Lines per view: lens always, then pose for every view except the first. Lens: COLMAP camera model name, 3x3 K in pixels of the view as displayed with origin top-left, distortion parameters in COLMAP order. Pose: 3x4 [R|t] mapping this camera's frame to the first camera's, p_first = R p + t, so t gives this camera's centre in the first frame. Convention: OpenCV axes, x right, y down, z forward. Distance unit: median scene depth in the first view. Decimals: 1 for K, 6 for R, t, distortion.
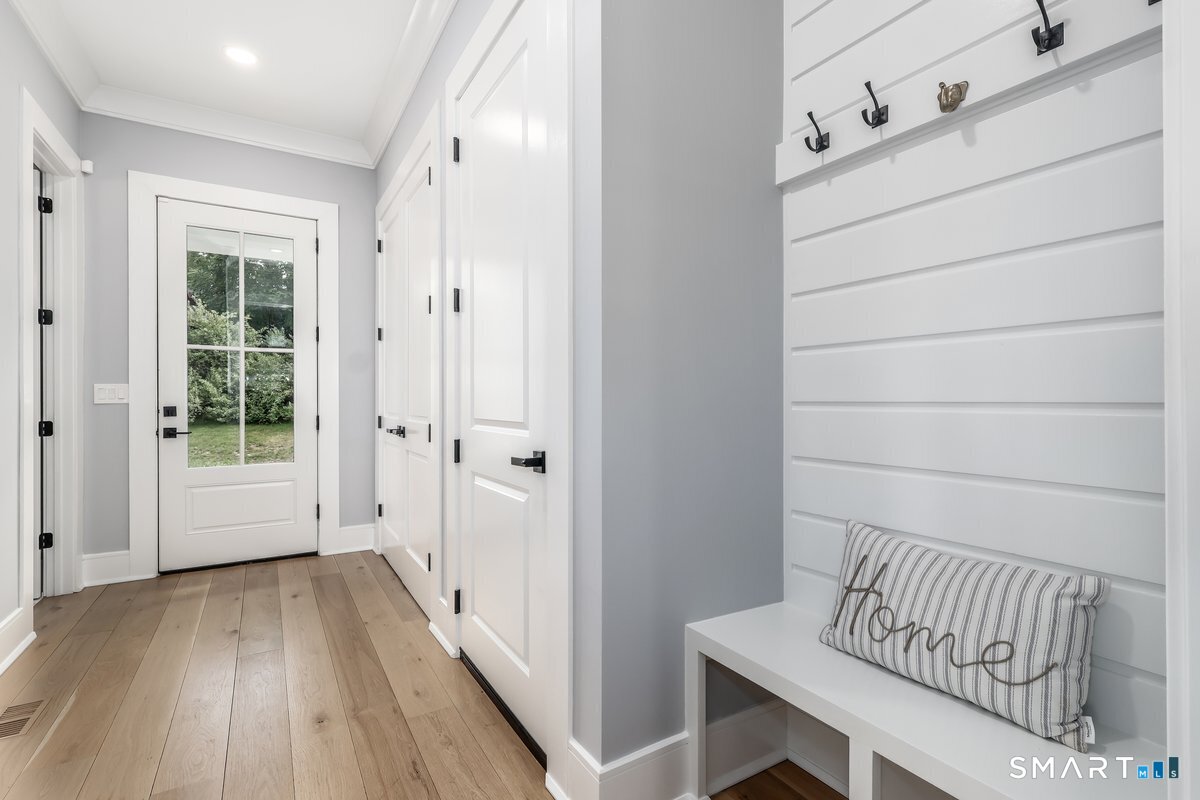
lens RADIAL K [[560.0, 0, 600.0], [0, 560.0, 400.0], [0, 0, 1]] dist [-0.001803, 0.000020]
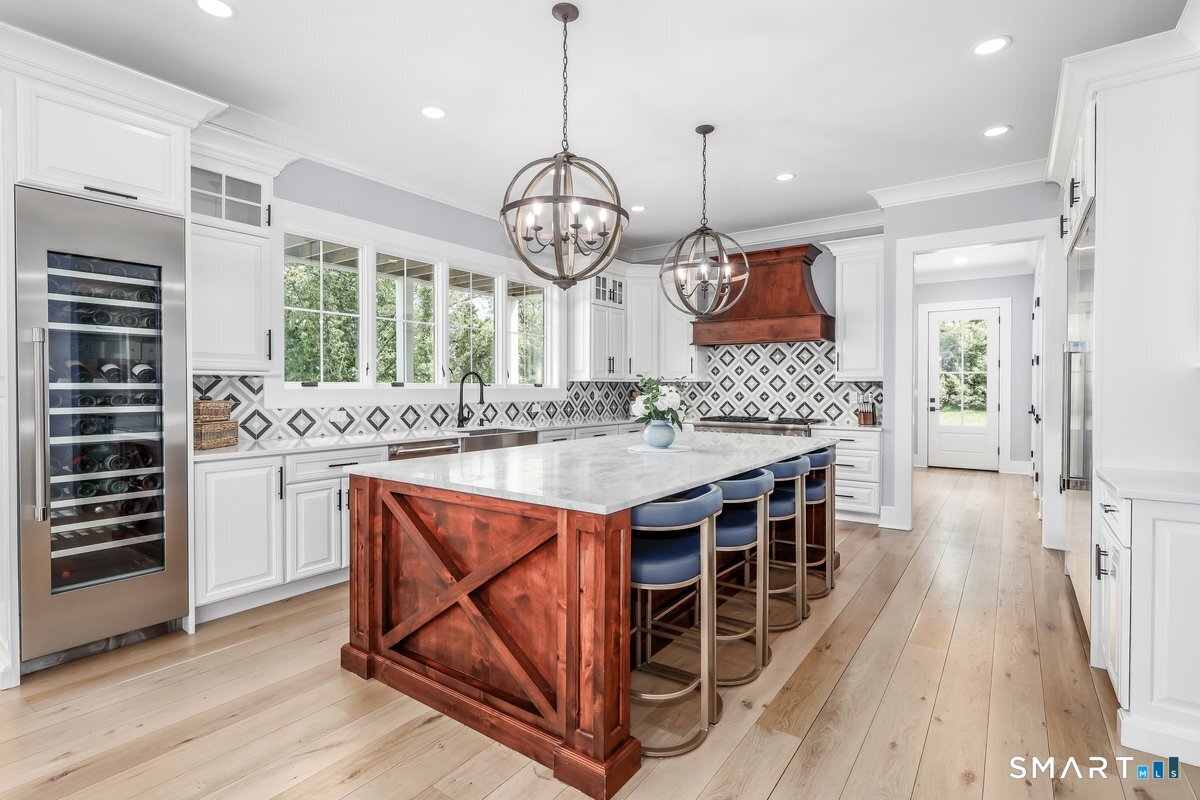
lens RADIAL K [[560.0, 0, 600.0], [0, 560.0, 400.0], [0, 0, 1]] dist [-0.001803, 0.000020]
pose [[0.384865, 0.018795, -0.922781, 0.804431], [0.002619, 0.999766, 0.021455, -0.032233], [0.922969, -0.010674, 0.384726, -1.110482]]
